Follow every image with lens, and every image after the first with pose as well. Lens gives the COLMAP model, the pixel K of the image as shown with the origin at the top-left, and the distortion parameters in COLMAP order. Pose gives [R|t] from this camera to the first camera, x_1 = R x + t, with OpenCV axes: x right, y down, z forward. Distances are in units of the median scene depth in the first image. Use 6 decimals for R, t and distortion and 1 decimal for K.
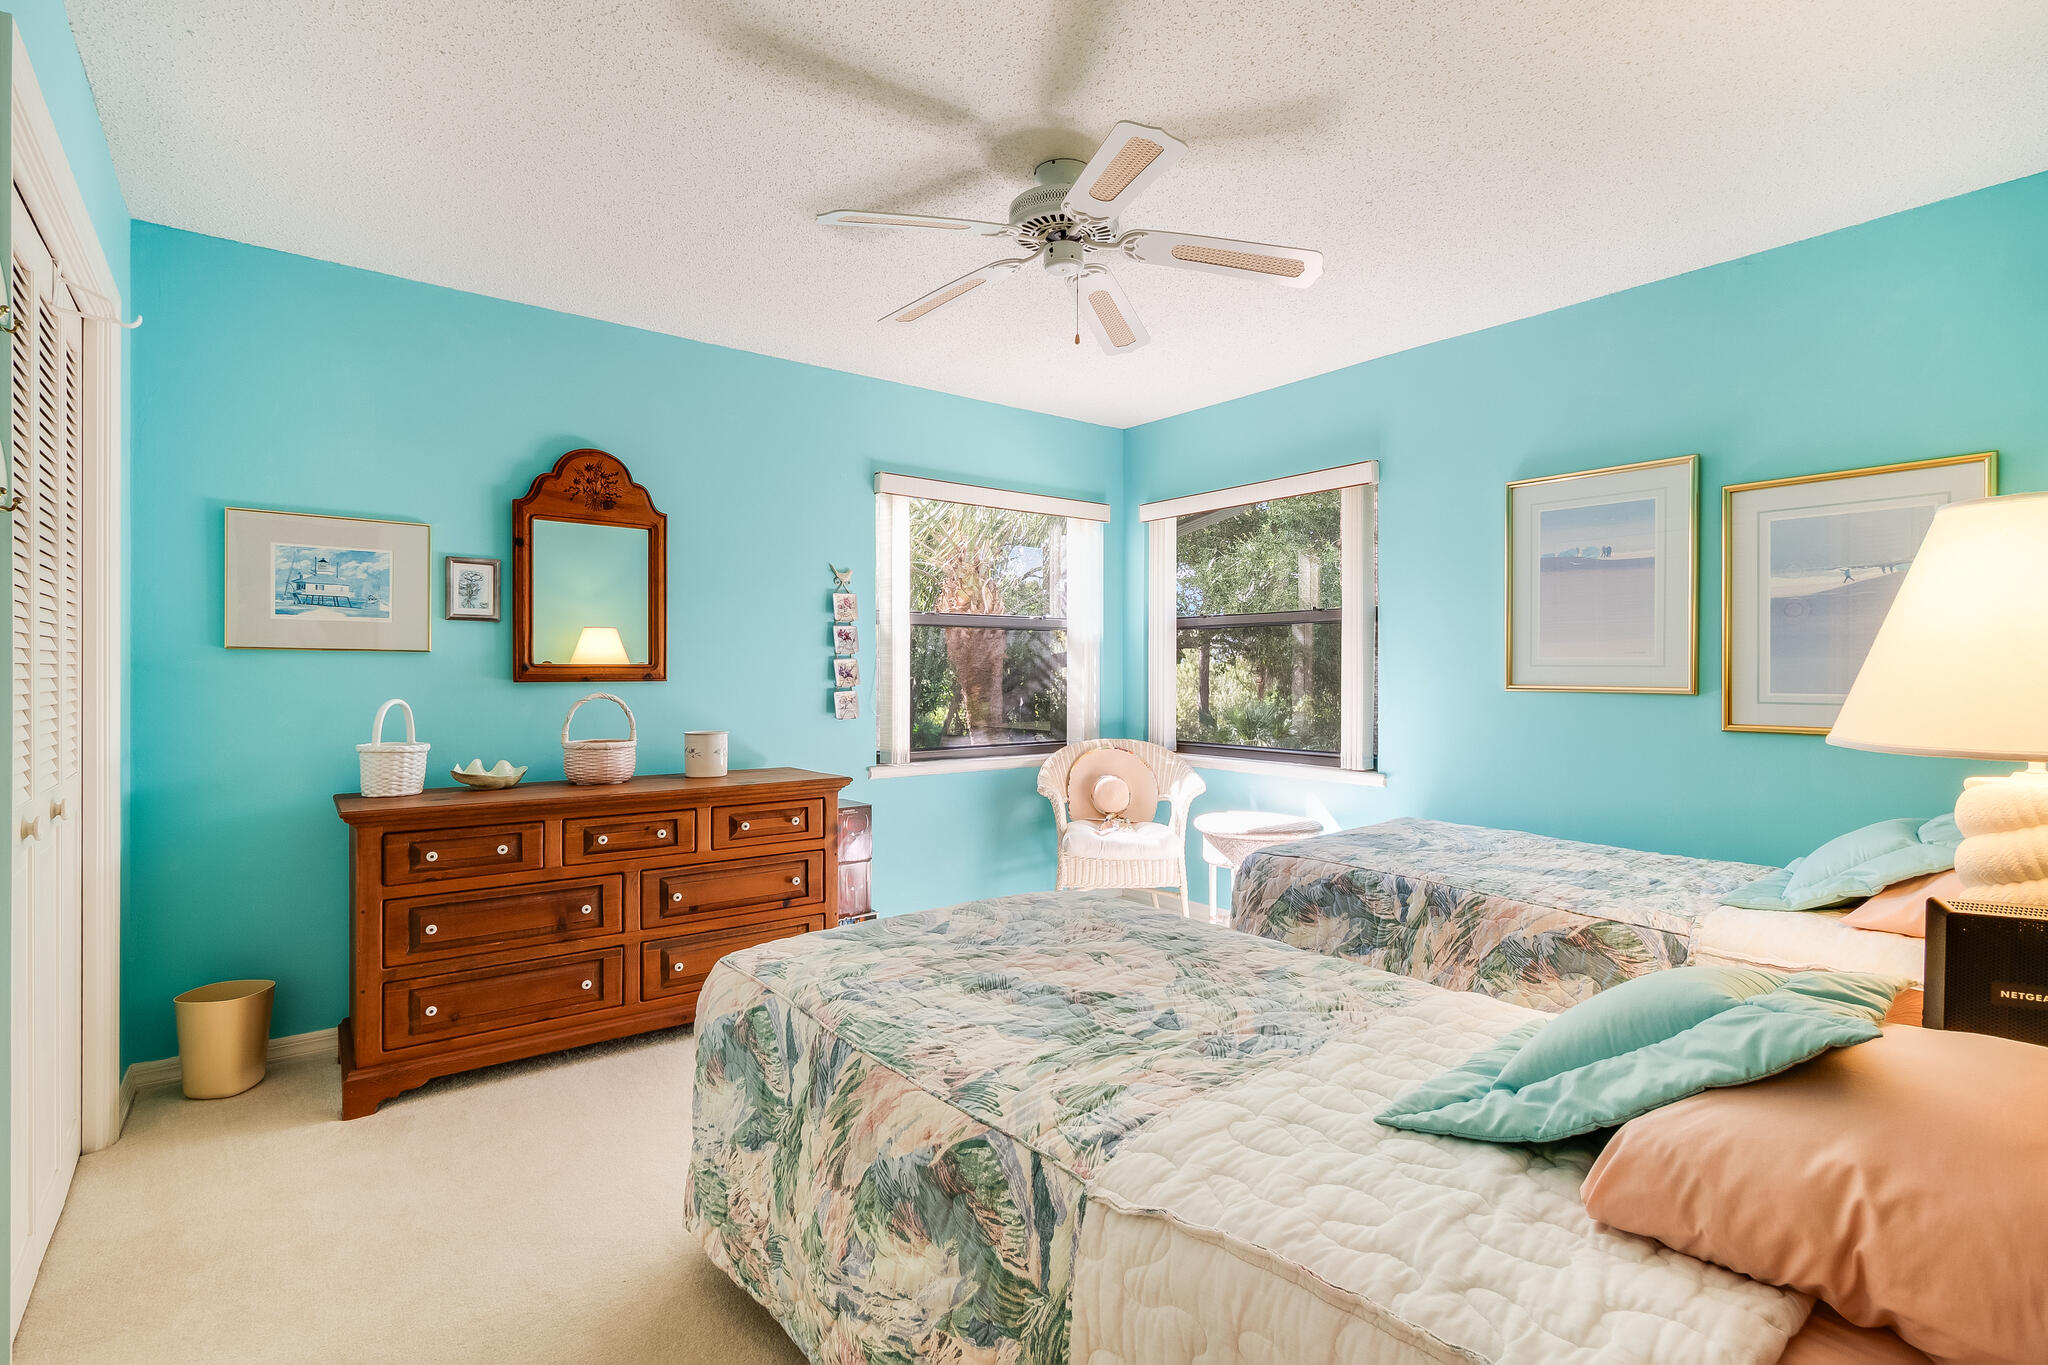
lens RADIAL K [[983.8, 0, 1024.0], [0, 983.8, 682.5], [0, 0, 1]] dist [-0.000553, -0.000032]
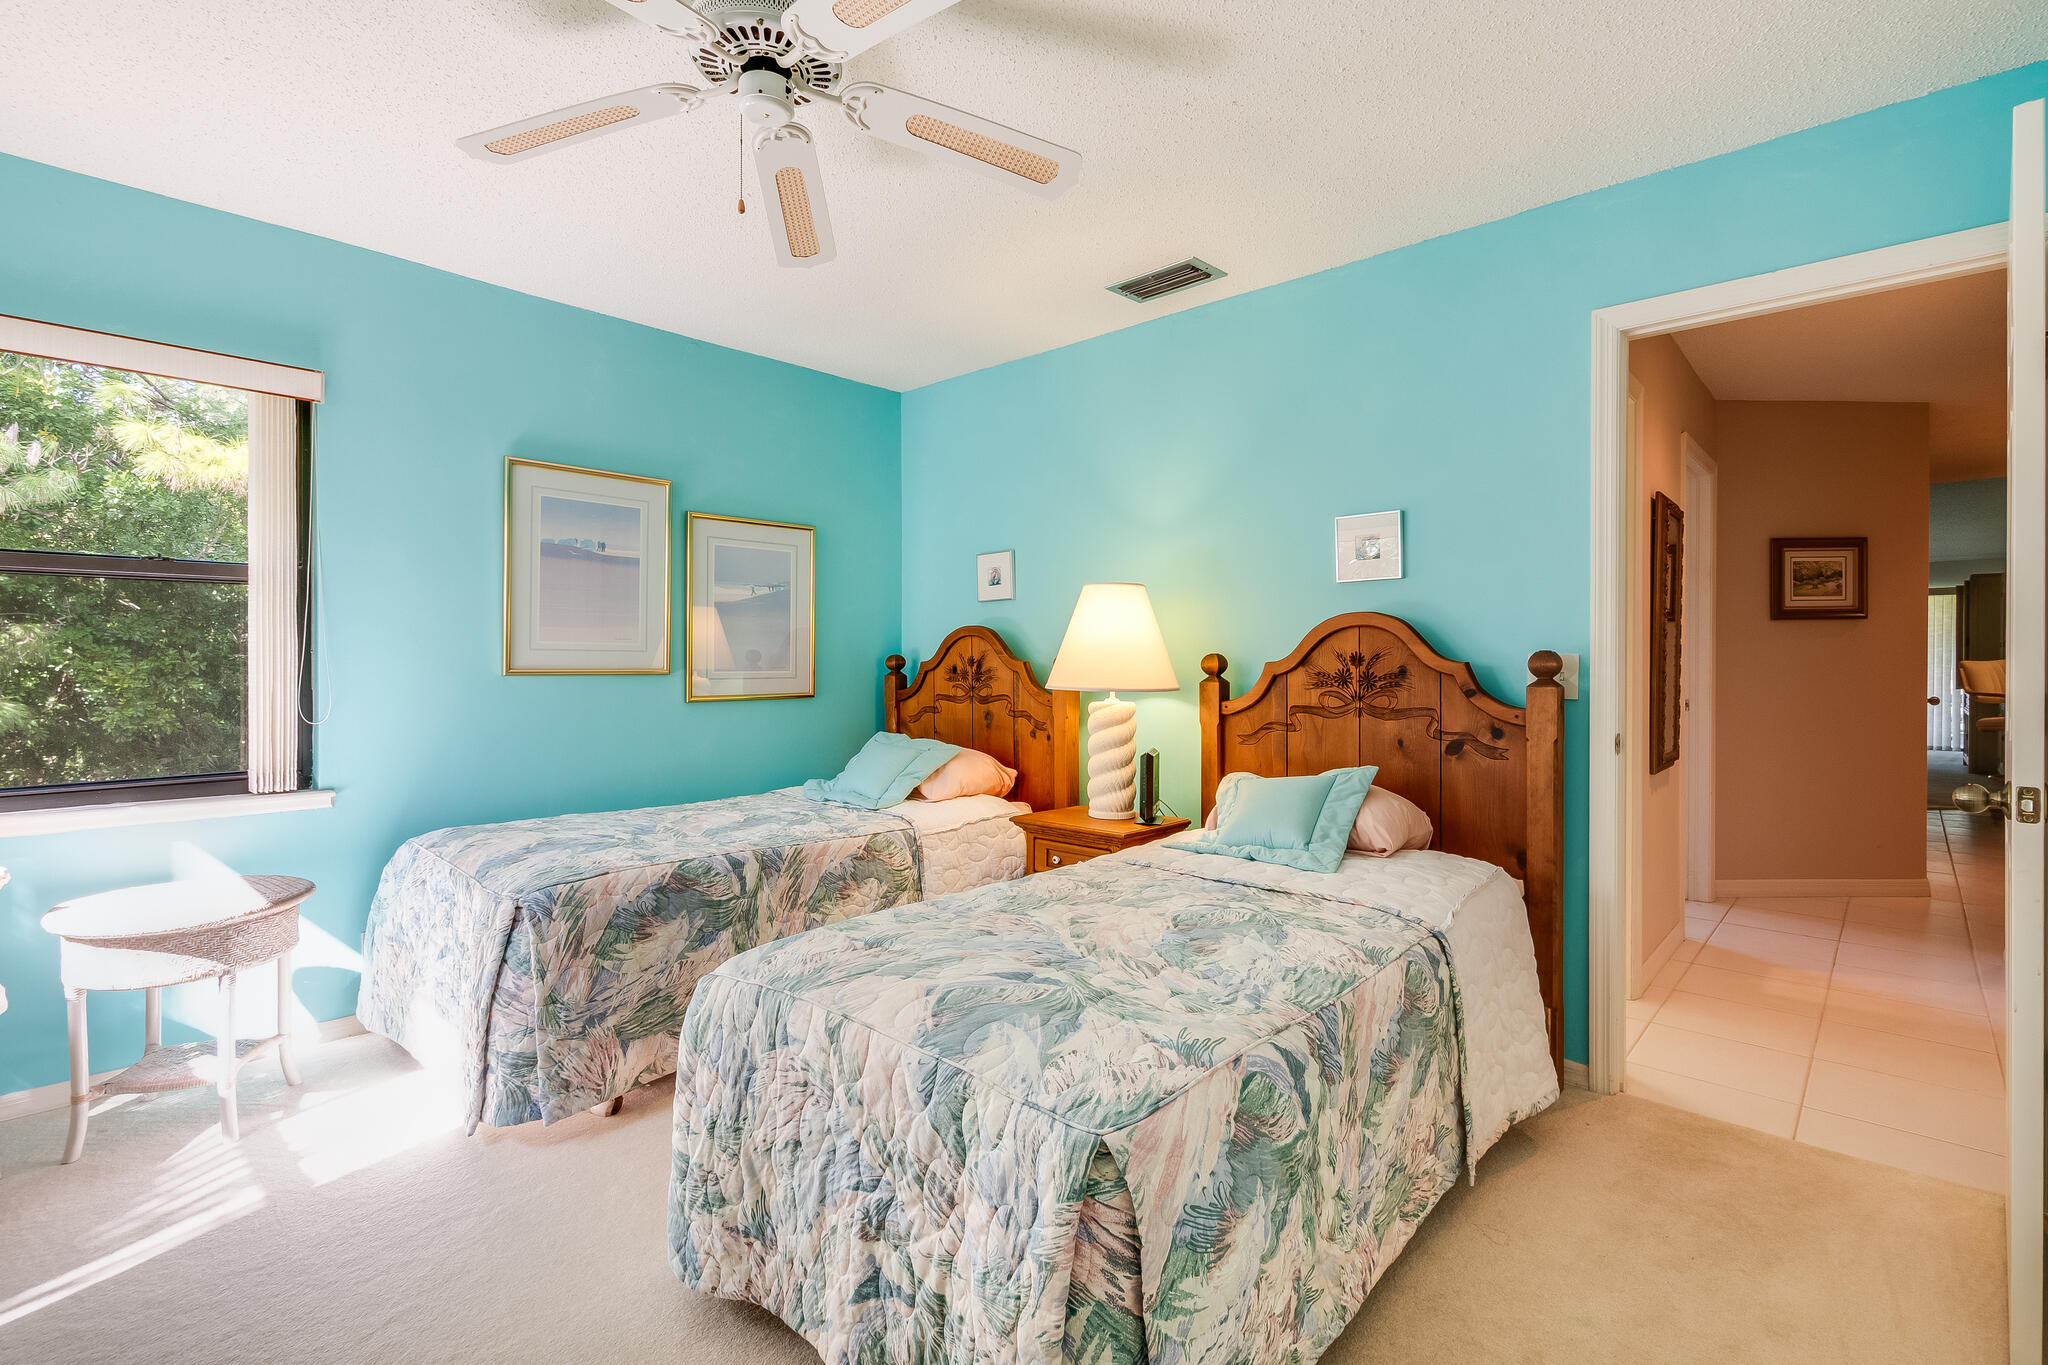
lens RADIAL K [[961.5, 0, 1022.5], [0, 961.5, 658.6], [0, 0, 1]] dist [-0.000661, -0.000080]
pose [[-0.173600, -0.002695, 0.984812, -0.620115], [0.009320, 0.999947, 0.004379, -0.008913], [-0.984772, 0.009938, -0.173566, 0.812684]]
